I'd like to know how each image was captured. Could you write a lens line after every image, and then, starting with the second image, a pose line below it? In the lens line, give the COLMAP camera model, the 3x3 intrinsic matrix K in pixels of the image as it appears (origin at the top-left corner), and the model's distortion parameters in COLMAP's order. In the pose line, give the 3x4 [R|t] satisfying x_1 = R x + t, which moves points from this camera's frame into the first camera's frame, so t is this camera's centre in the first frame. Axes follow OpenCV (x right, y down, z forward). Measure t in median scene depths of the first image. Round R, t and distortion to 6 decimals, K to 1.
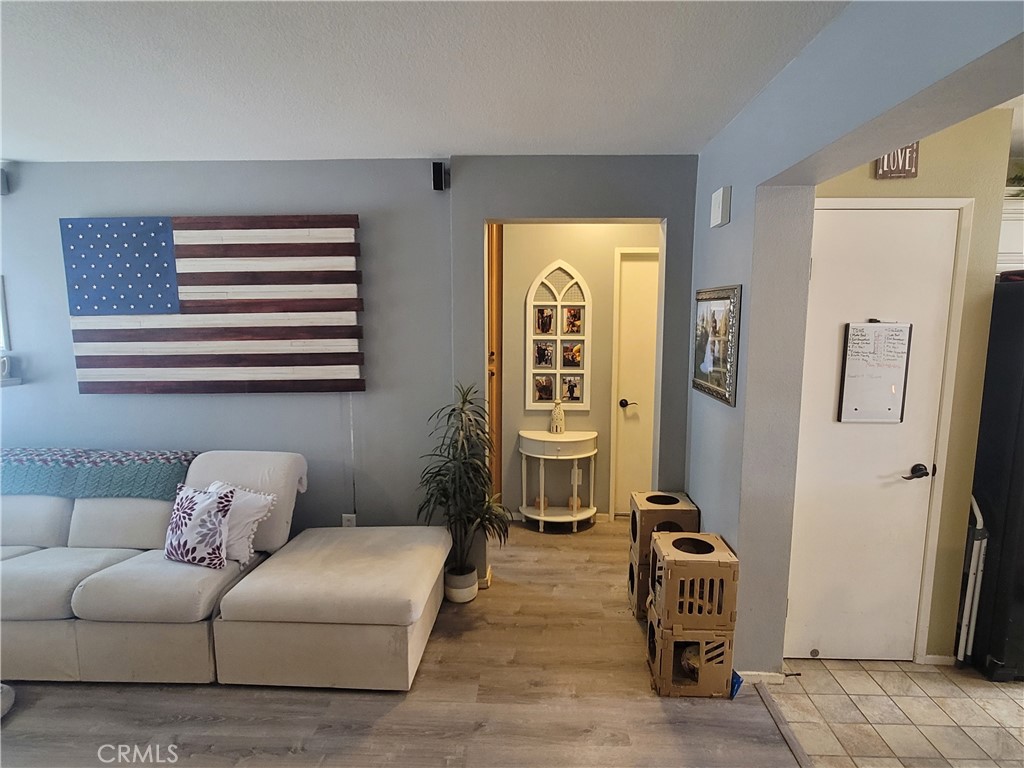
lens RADIAL K [[566.5, 0, 526.5], [0, 566.5, 389.6], [0, 0, 1]] dist [-0.005371, 0.003415]
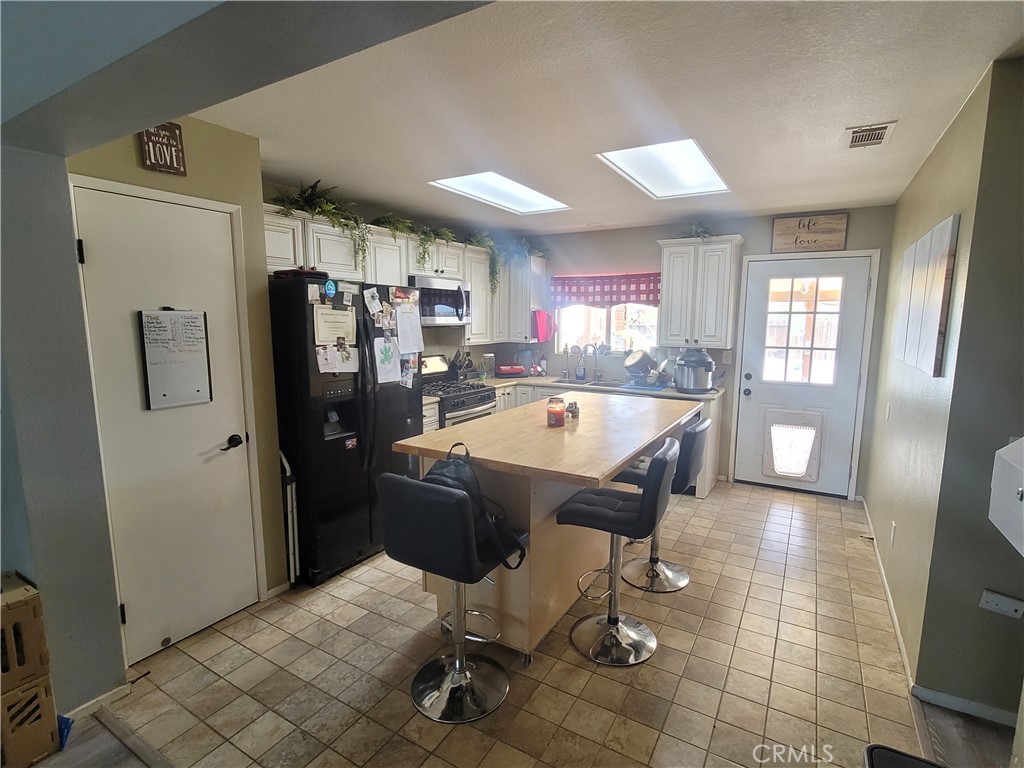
lens RADIAL K [[504.8, 0, 516.1], [0, 504.8, 390.0], [0, 0, 1]] dist [-0.007330, 0.002877]
pose [[0.488488, -0.130422, 0.862768, 0.106616], [0.117649, 0.989582, 0.082981, 0.024534], [-0.864603, 0.060969, 0.498744, -0.007170]]
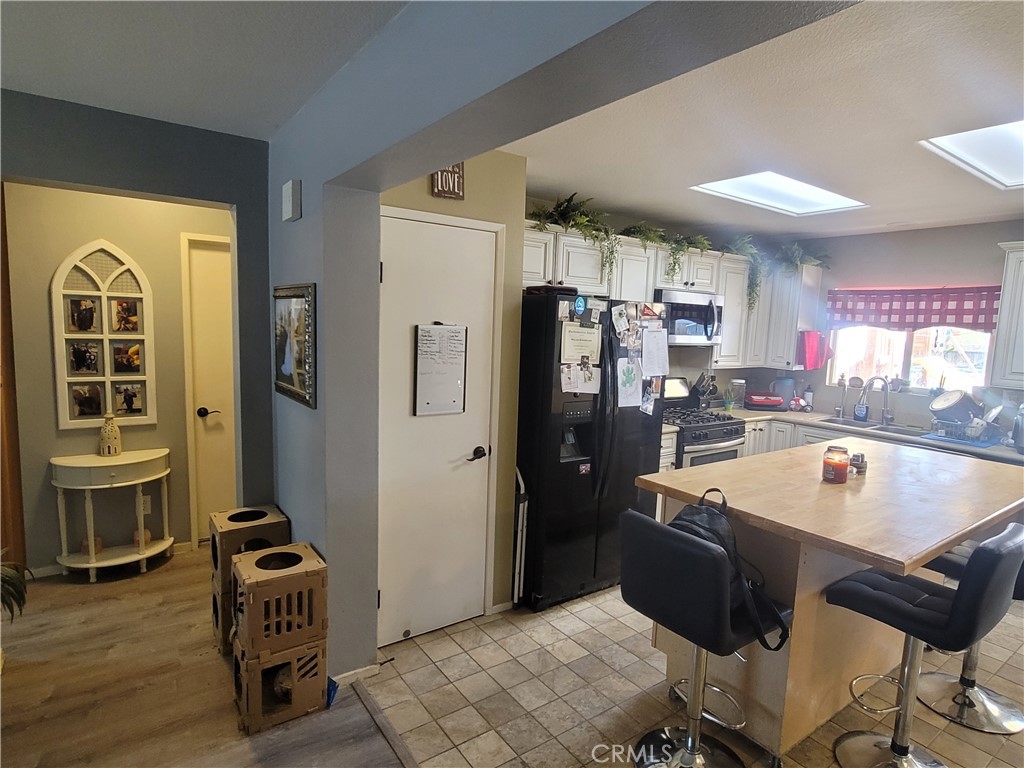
lens RADIAL K [[566.5, 0, 519.6], [0, 566.5, 390.2], [0, 0, 1]] dist [-0.005371, 0.003415]
pose [[0.793992, -0.049254, 0.605929, 0.056486], [0.049221, 0.998649, 0.016680, -0.000270], [-0.605932, 0.016581, 0.795344, 0.014113]]
